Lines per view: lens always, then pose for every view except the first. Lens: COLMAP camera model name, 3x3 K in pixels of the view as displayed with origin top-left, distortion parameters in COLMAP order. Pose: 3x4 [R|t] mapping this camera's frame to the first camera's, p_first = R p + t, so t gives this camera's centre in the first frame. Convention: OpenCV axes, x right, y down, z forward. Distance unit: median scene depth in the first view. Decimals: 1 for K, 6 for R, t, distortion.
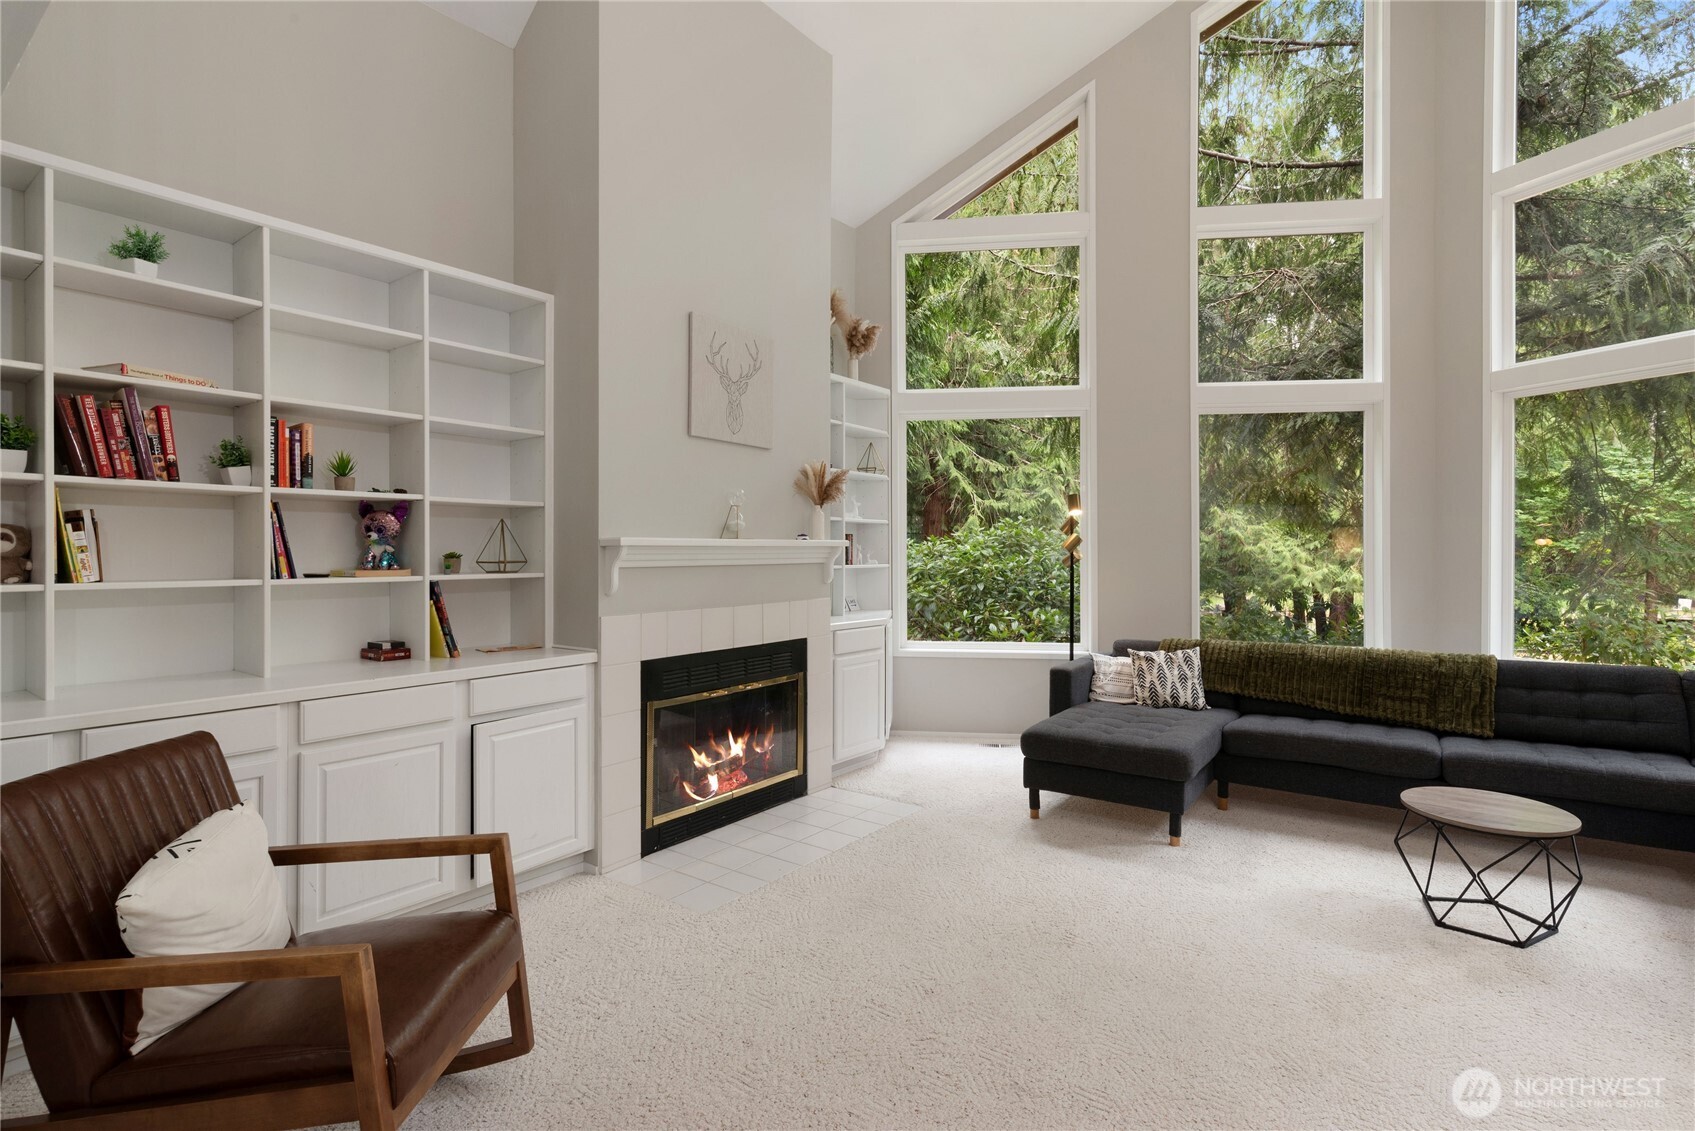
lens RADIAL K [[810.4, 0, 848.8], [0, 810.4, 551.3], [0, 0, 1]] dist [0.003775, -0.001540]
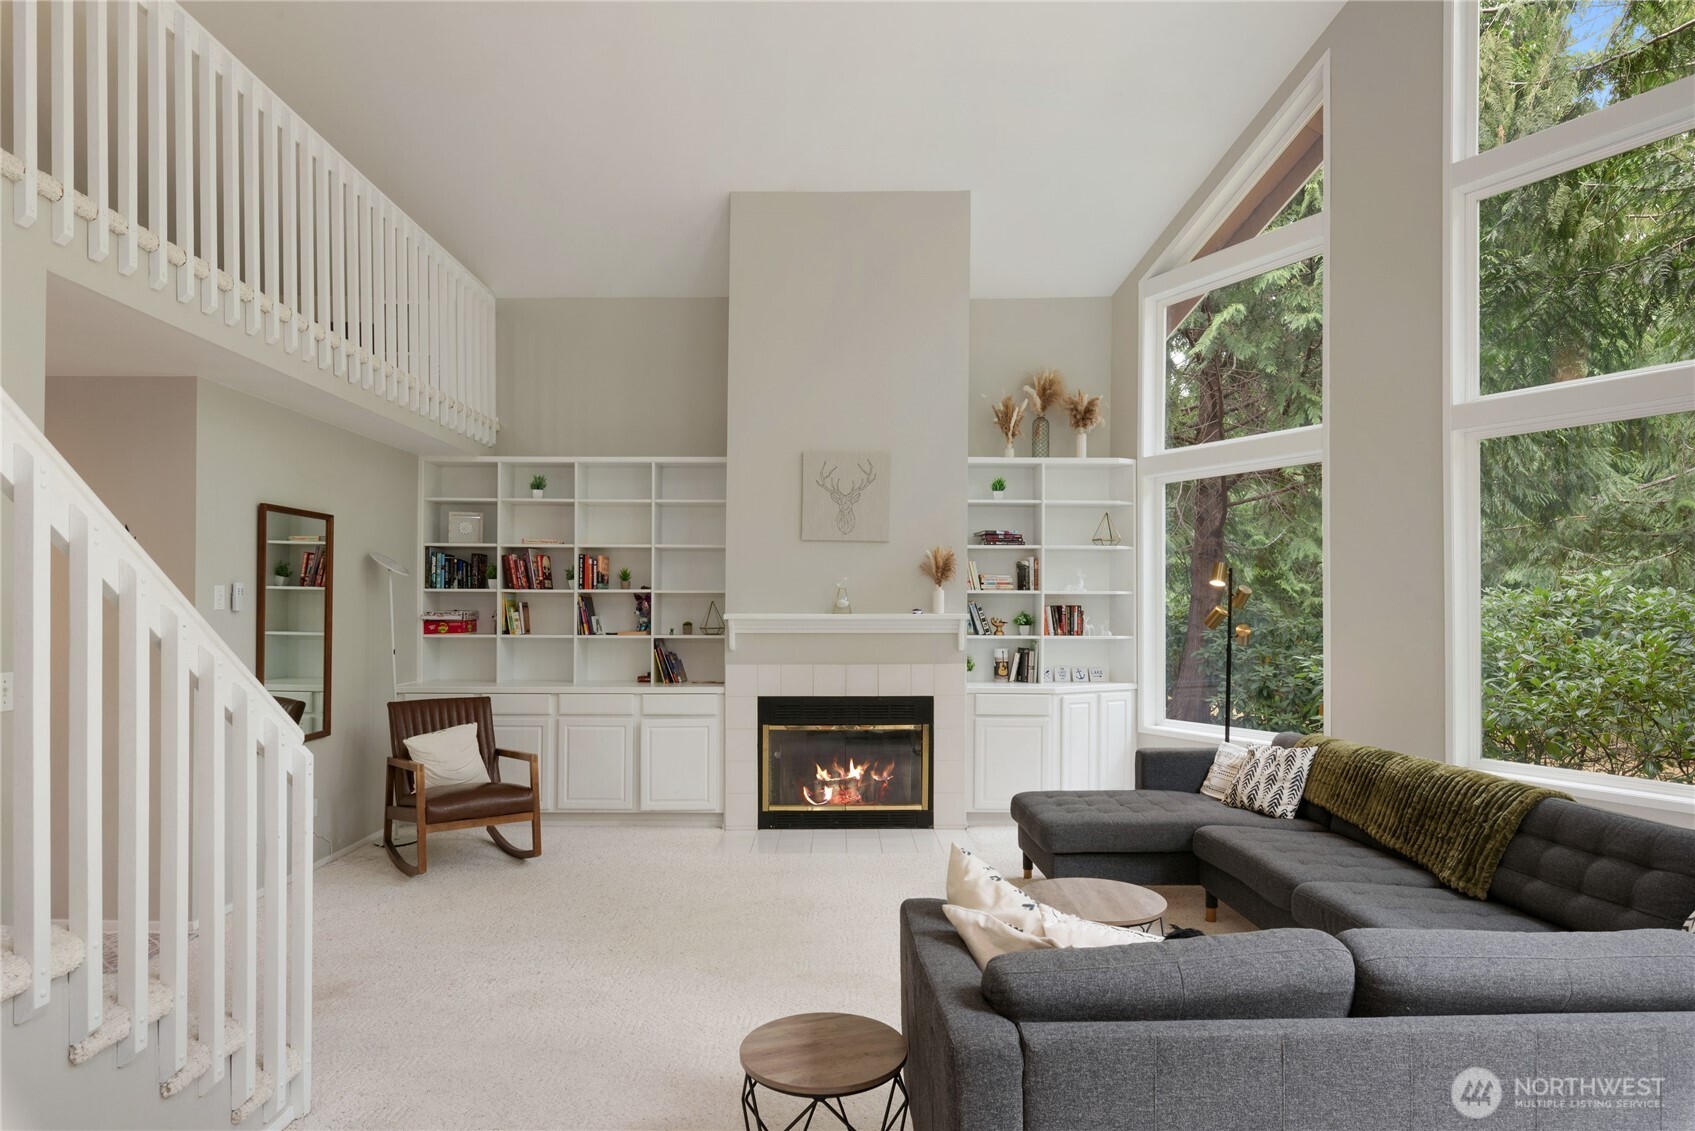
lens RADIAL K [[956.0, 0, 856.2], [0, 956.0, 610.8], [0, 0, 1]] dist [-0.003265, -0.000157]
pose [[0.616771, 0.005428, -0.787124, 0.983501], [-0.003093, 0.999985, 0.004472, -0.024118], [0.787136, -0.000324, 0.616779, 0.043270]]
